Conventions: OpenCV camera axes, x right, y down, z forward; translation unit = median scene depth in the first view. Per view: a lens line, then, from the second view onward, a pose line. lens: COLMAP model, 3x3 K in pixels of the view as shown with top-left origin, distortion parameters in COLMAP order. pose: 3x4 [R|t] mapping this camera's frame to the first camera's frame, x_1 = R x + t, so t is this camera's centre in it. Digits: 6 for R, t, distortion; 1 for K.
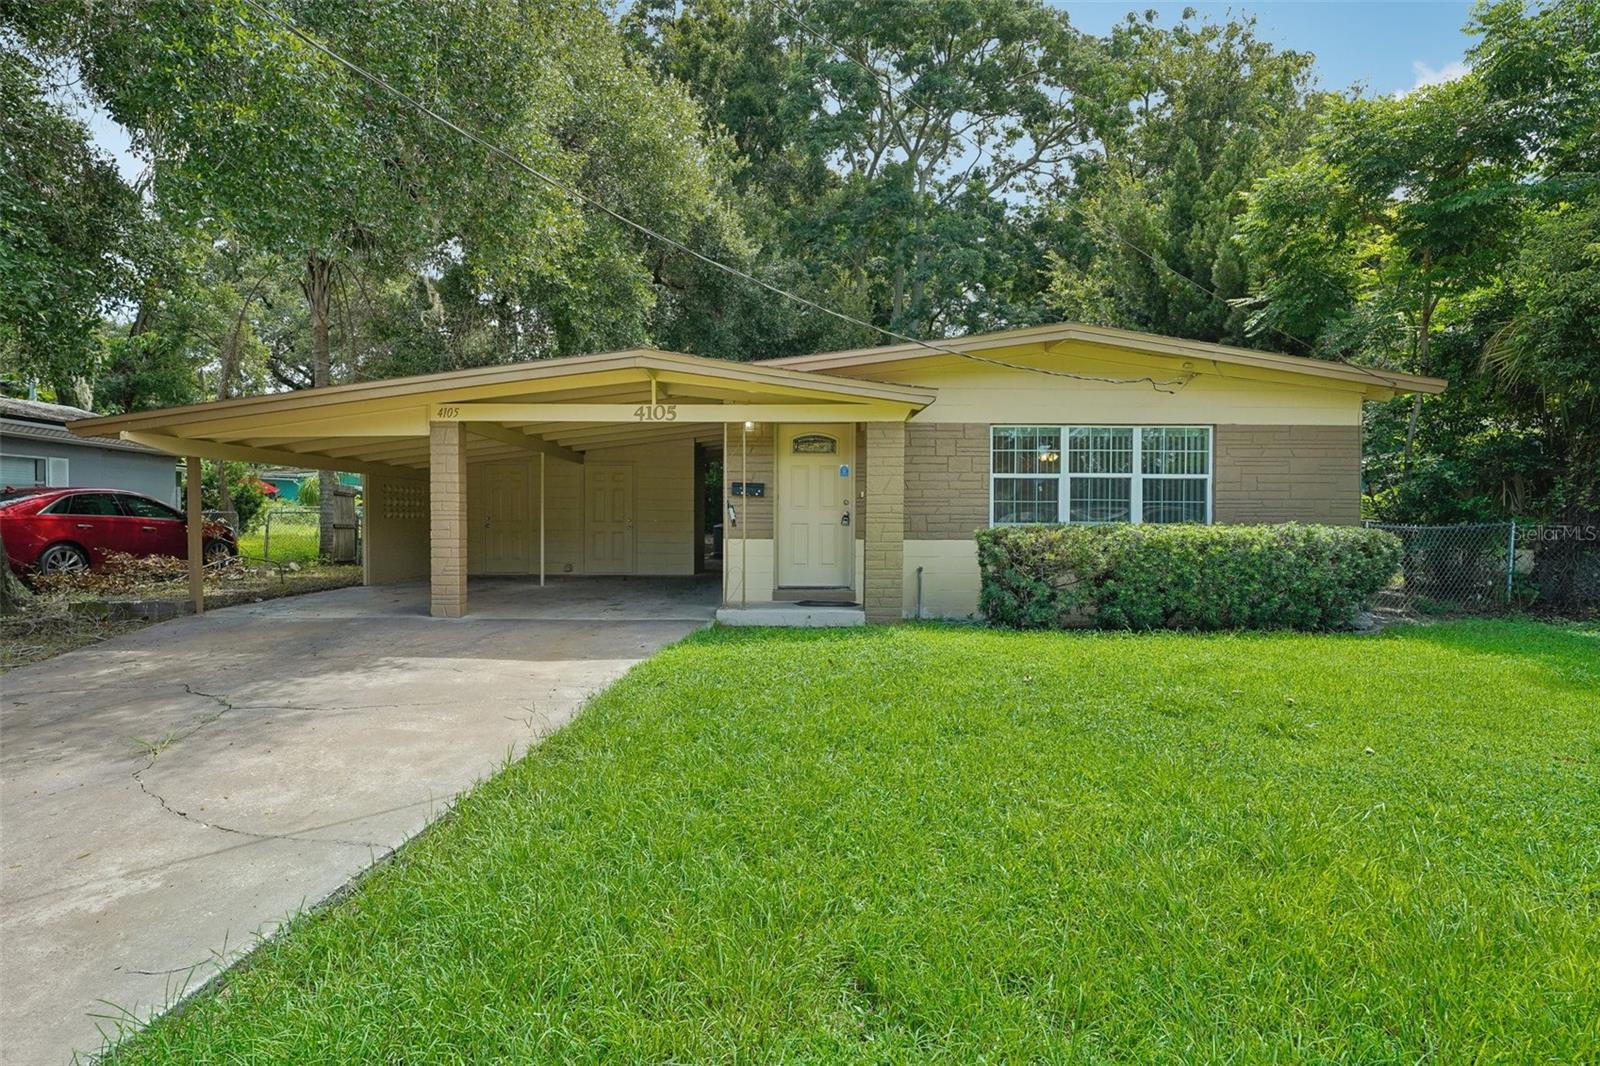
lens RADIAL K [[743.6, 0, 800.0], [0, 743.6, 533.0], [0, 0, 1]] dist [-0.003942, -0.000147]
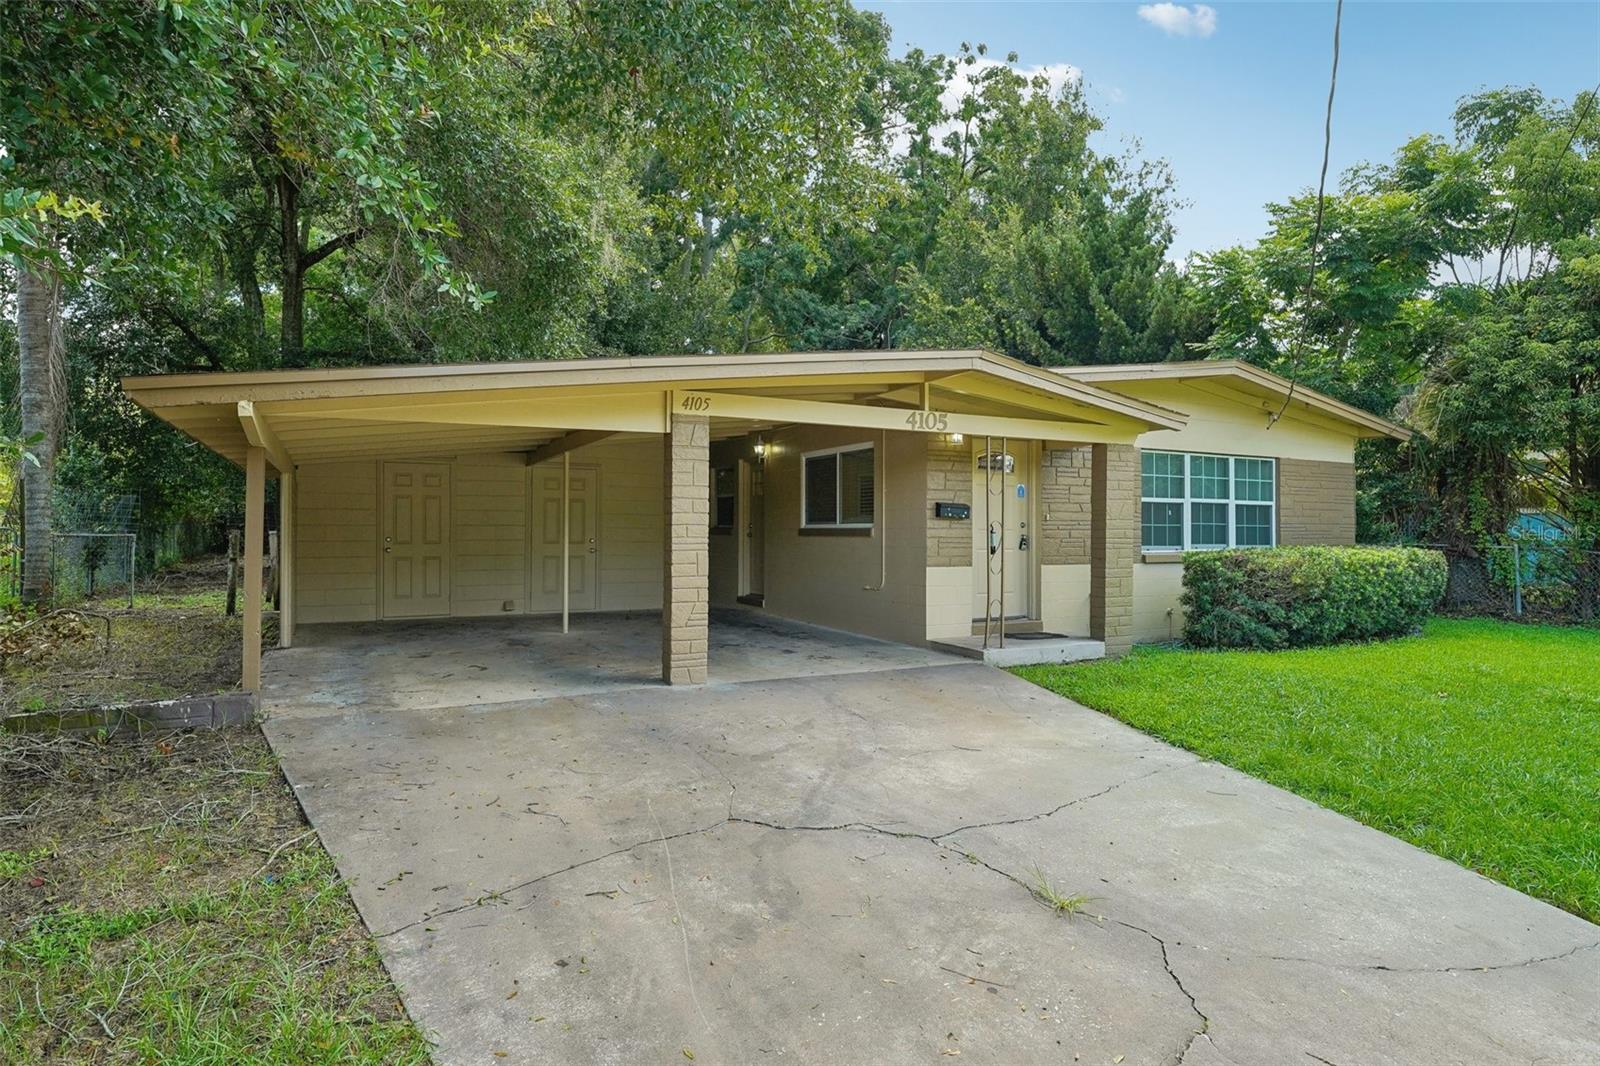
lens RADIAL K [[846.0, 0, 798.7], [0, 846.0, 519.3], [0, 0, 1]] dist [0.004703, 0.000823]
pose [[0.887322, 0.006534, 0.461104, -0.696202], [0.007335, 0.999573, -0.028280, -0.021526], [-0.461092, 0.028476, 0.886896, 0.197420]]
